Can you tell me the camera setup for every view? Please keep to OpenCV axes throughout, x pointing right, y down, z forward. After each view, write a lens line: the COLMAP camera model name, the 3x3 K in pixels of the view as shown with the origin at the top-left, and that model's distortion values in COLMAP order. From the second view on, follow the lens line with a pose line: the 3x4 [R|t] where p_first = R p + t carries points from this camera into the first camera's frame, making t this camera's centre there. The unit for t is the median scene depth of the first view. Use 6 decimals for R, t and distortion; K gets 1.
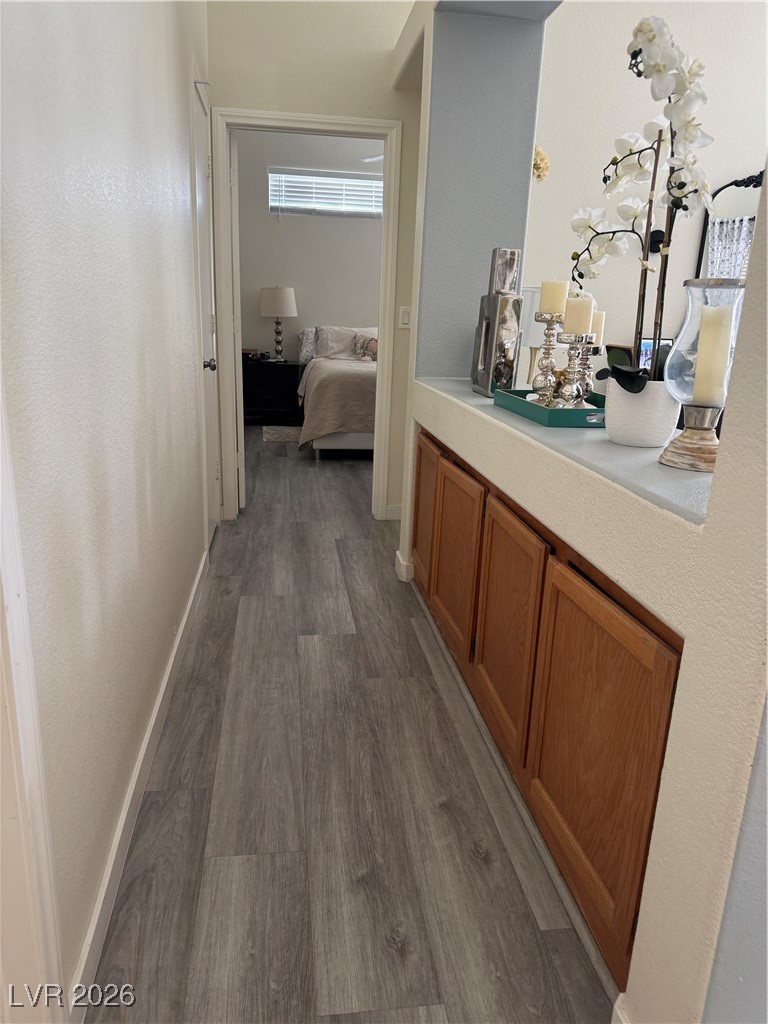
lens RADIAL K [[710.7, 0, 380.0], [0, 710.7, 517.5], [0, 0, 1]] dist [0.056832, -0.048578]
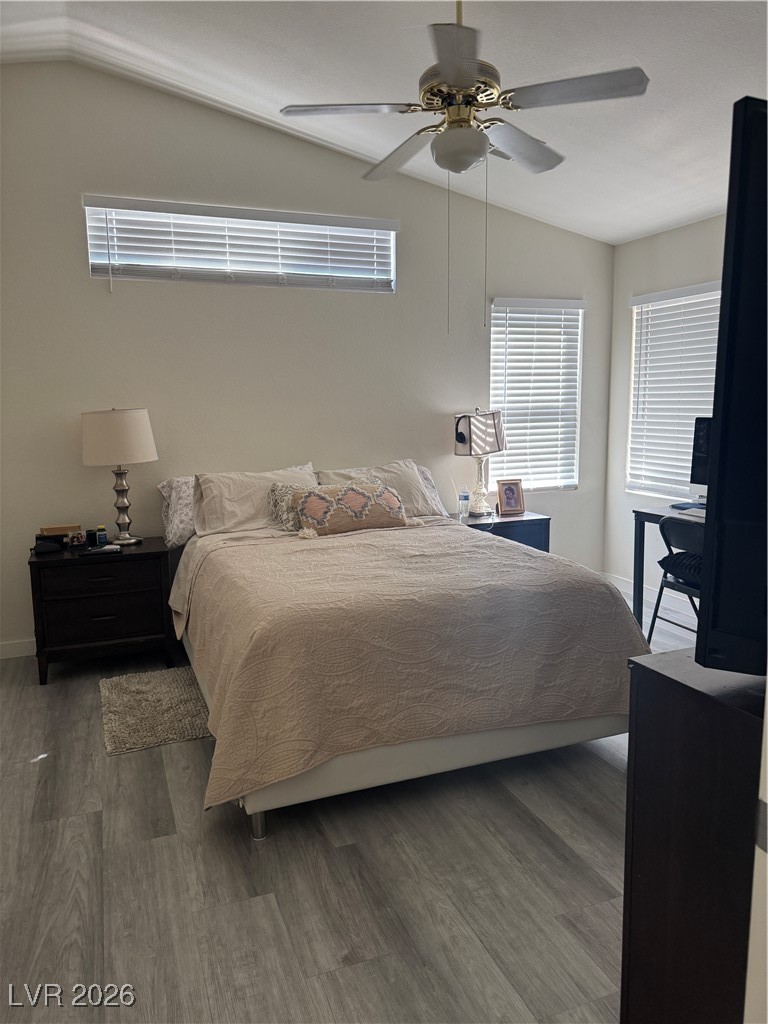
lens RADIAL K [[704.9, 0, 383.2], [0, 704.9, 496.7], [0, 0, 1]] dist [0.142570, -0.331199]
pose [[0.970180, -0.084626, 0.227131, -0.076366], [0.116768, 0.984346, -0.132018, -0.165739], [-0.212403, 0.154603, 0.964875, 0.460536]]
